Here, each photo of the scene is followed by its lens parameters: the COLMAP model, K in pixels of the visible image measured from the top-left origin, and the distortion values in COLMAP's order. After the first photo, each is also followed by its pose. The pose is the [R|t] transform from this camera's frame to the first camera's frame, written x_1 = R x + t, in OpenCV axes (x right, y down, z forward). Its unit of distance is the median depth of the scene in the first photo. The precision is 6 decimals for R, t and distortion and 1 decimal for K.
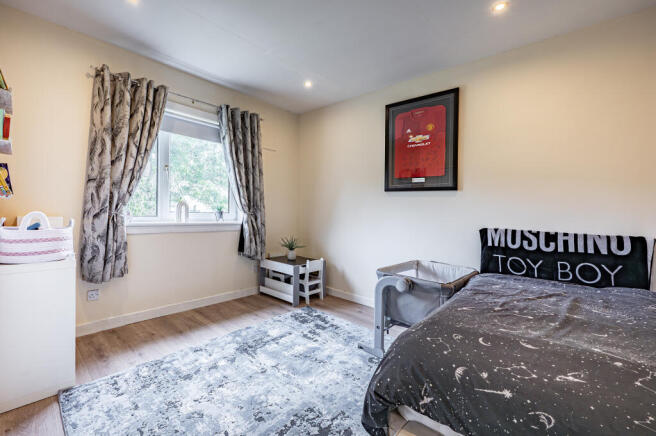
lens RADIAL K [[267.0, 0, 285.9], [0, 267.0, 204.3], [0, 0, 1]] dist [-0.000676, 0.000491]
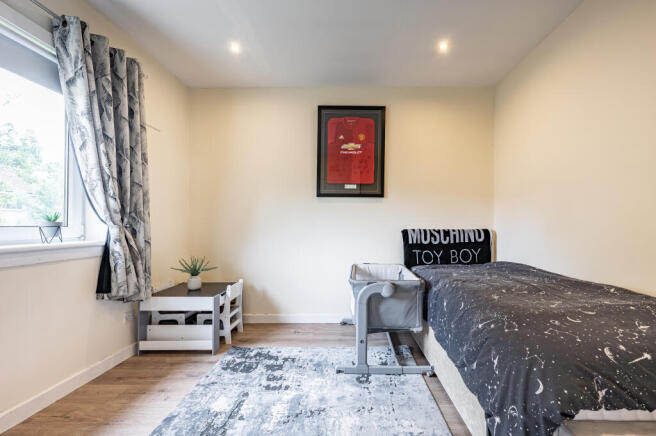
lens RADIAL K [[267.0, 0, 330.1], [0, 267.0, 216.1], [0, 0, 1]] dist [-0.000676, 0.000491]
pose [[0.712333, -0.007431, 0.701802, -0.271242], [0.008085, 0.999964, 0.002381, 0.019159], [-0.701795, 0.003978, 0.712368, 0.307014]]
